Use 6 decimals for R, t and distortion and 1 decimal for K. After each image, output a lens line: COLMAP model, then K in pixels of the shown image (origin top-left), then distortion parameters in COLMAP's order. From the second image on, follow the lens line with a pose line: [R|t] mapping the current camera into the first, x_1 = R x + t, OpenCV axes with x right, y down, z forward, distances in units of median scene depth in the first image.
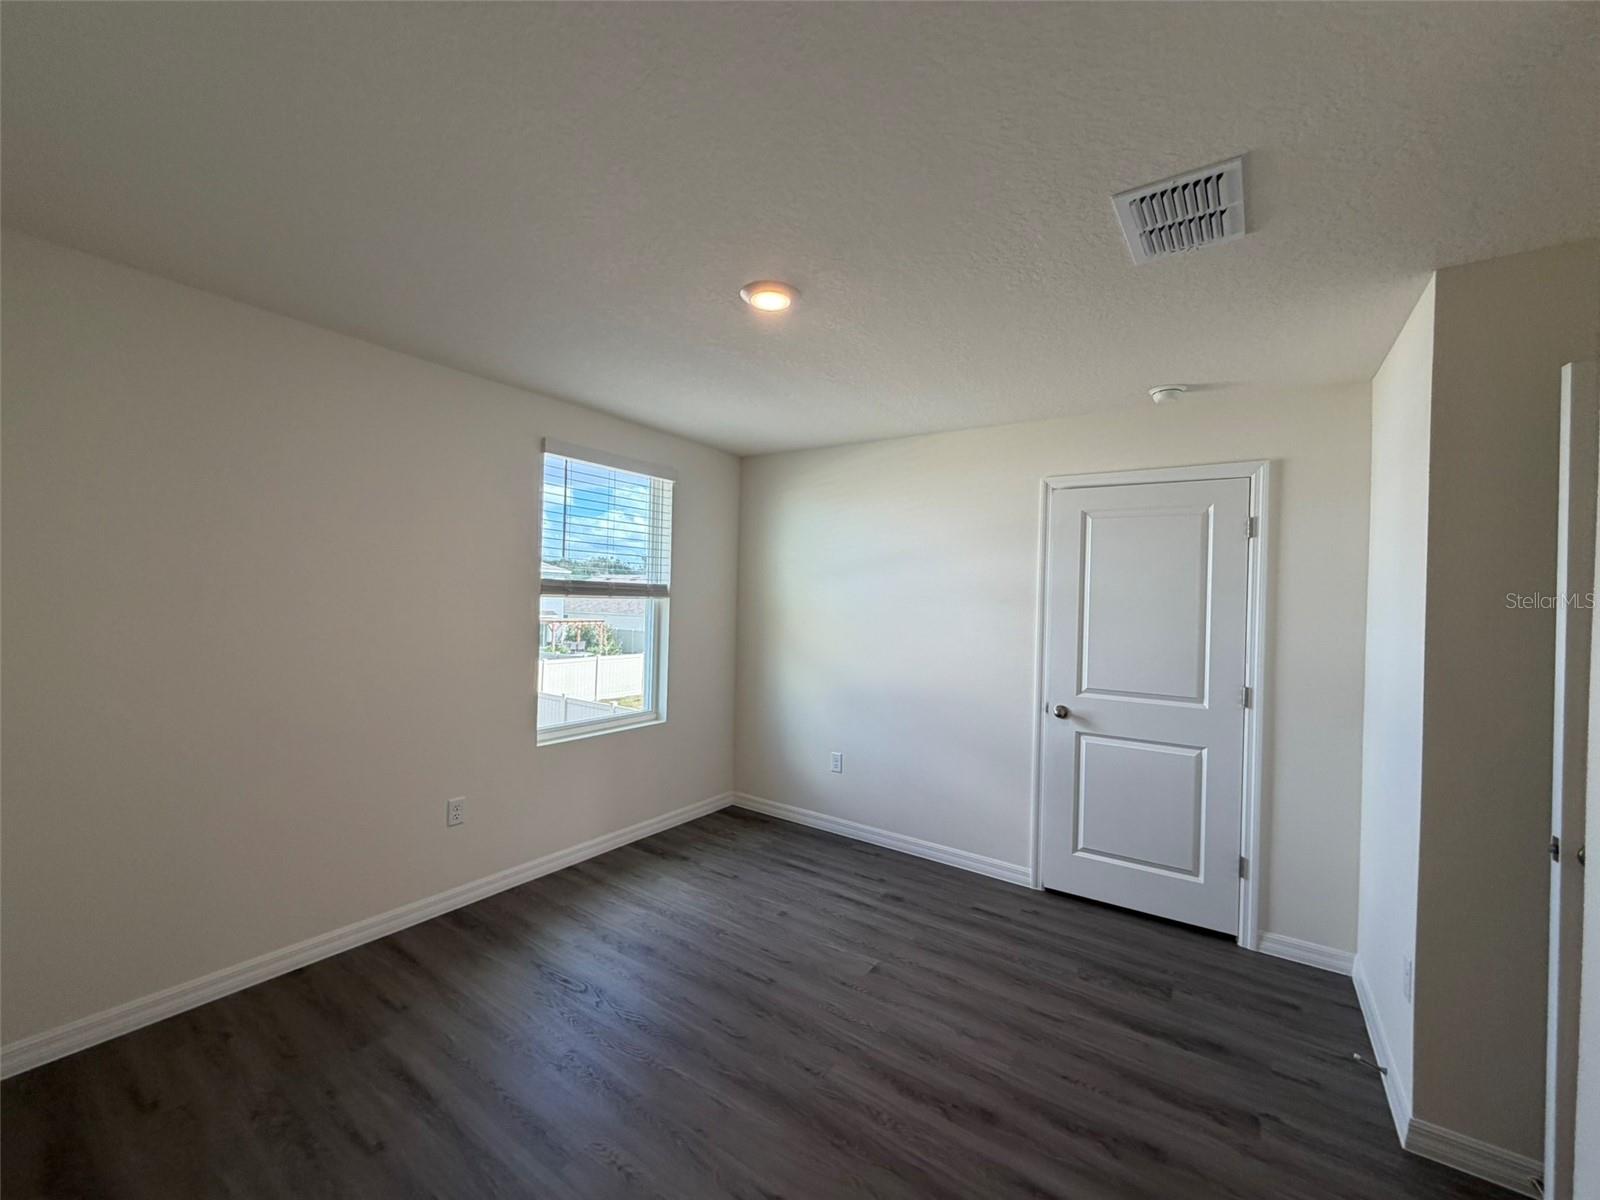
lens RADIAL K [[637.5, 0, 795.7], [0, 637.5, 597.1], [0, 0, 1]] dist [-0.000578, 0.000371]
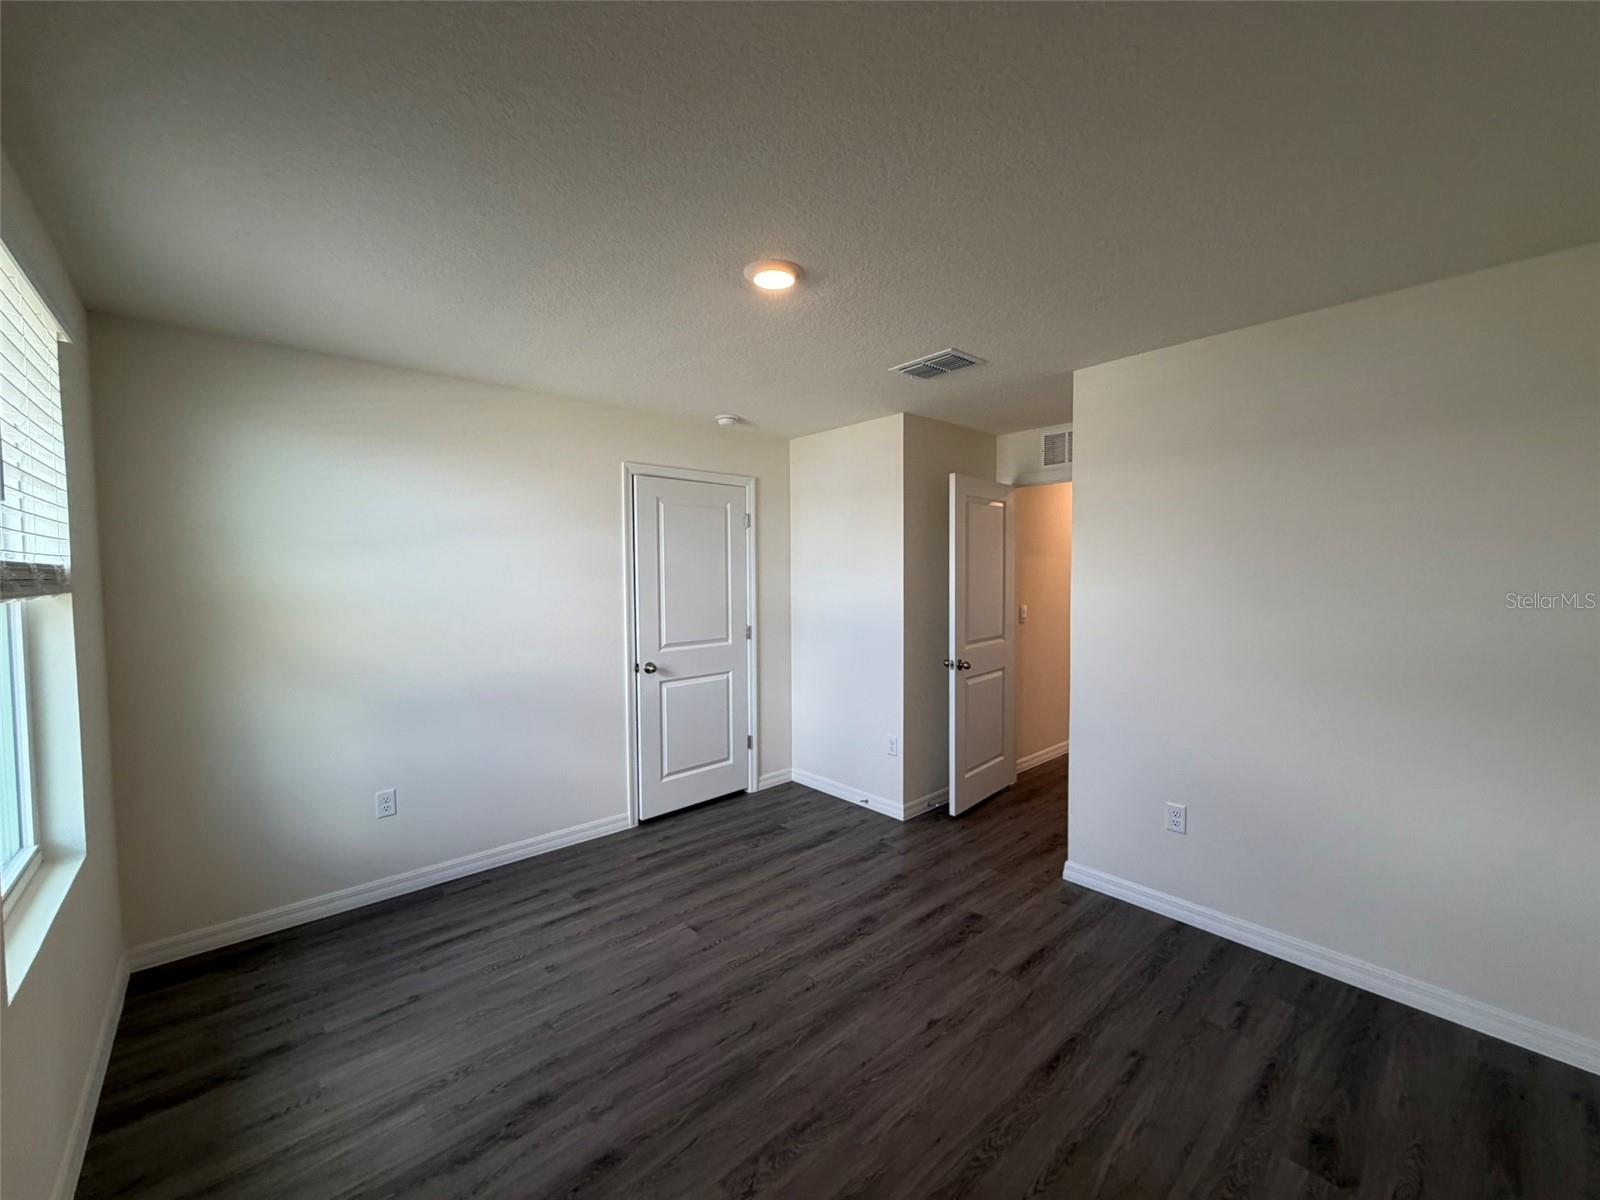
lens RADIAL K [[637.5, 0, 795.7], [0, 637.5, 597.1], [0, 0, 1]] dist [-0.000578, 0.000371]
pose [[0.232693, -0.069114, 0.970091, -0.713184], [0.011462, 0.997597, 0.068324, -0.029565], [-0.972483, -0.004779, 0.232926, 0.513009]]
